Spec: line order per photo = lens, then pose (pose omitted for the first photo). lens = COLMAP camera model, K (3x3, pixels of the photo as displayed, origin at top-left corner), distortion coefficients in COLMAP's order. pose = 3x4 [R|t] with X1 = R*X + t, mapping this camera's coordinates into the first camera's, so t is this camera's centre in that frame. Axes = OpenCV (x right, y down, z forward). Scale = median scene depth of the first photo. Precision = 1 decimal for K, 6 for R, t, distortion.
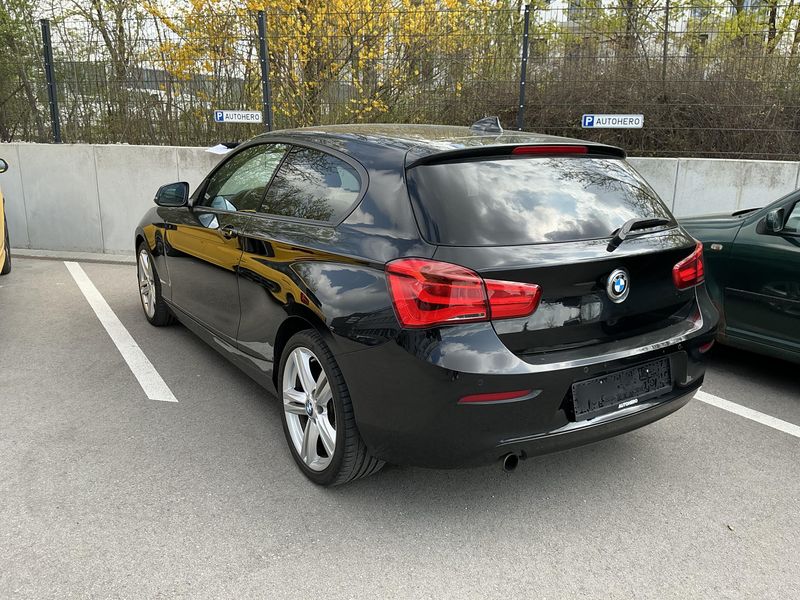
lens RADIAL K [[643.8, 0, 400.0], [0, 643.8, 300.0], [0, 0, 1]] dist [0.081205, -0.158218]
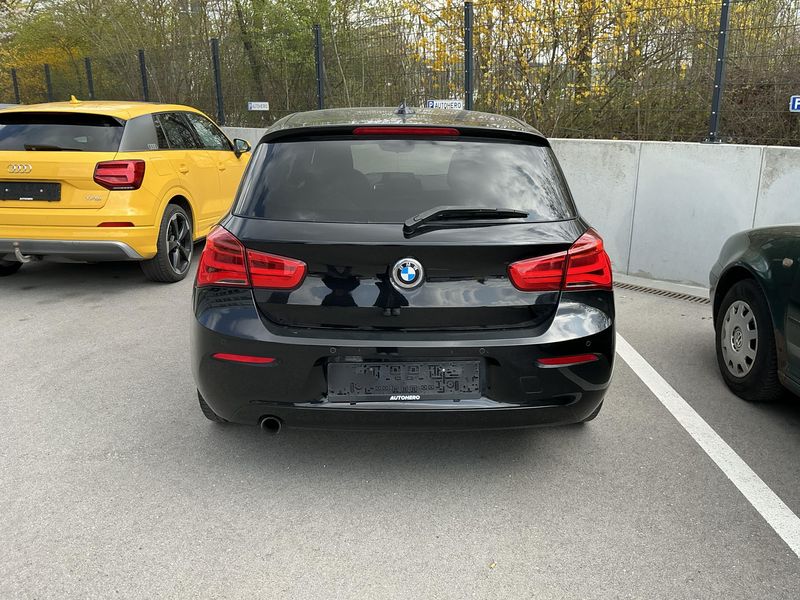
lens RADIAL K [[643.8, 0, 400.0], [0, 643.8, 300.0], [0, 0, 1]] dist [0.081205, -0.158218]
pose [[0.861602, 0.129935, -0.490671, 0.801608], [-0.122452, 0.991337, 0.047496, -0.028163], [0.492592, 0.019161, 0.870049, 0.166562]]
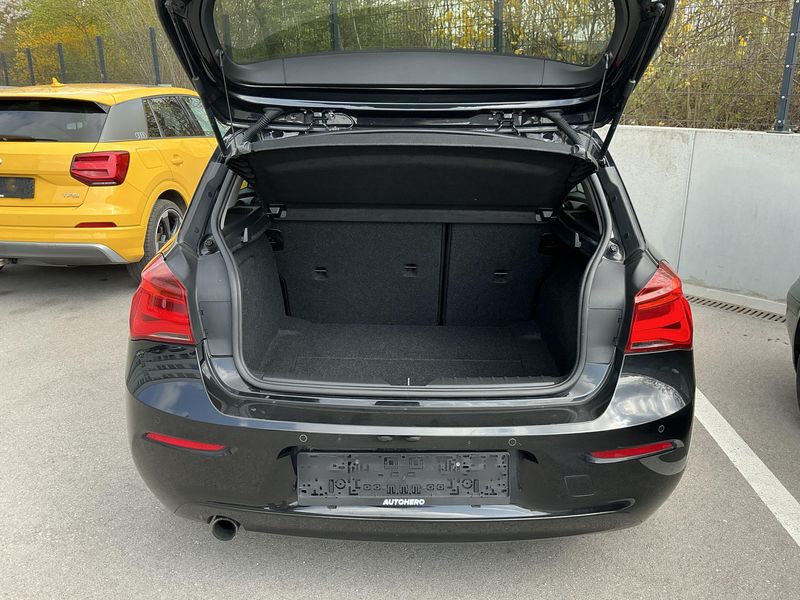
lens RADIAL K [[643.8, 0, 400.0], [0, 643.8, 300.0], [0, 0, 1]] dist [0.081205, -0.158218]
pose [[0.840549, 0.153416, -0.519558, 0.681112], [-0.130132, 0.988161, 0.081257, -0.110551], [0.525873, -0.000689, 0.850563, 0.413491]]
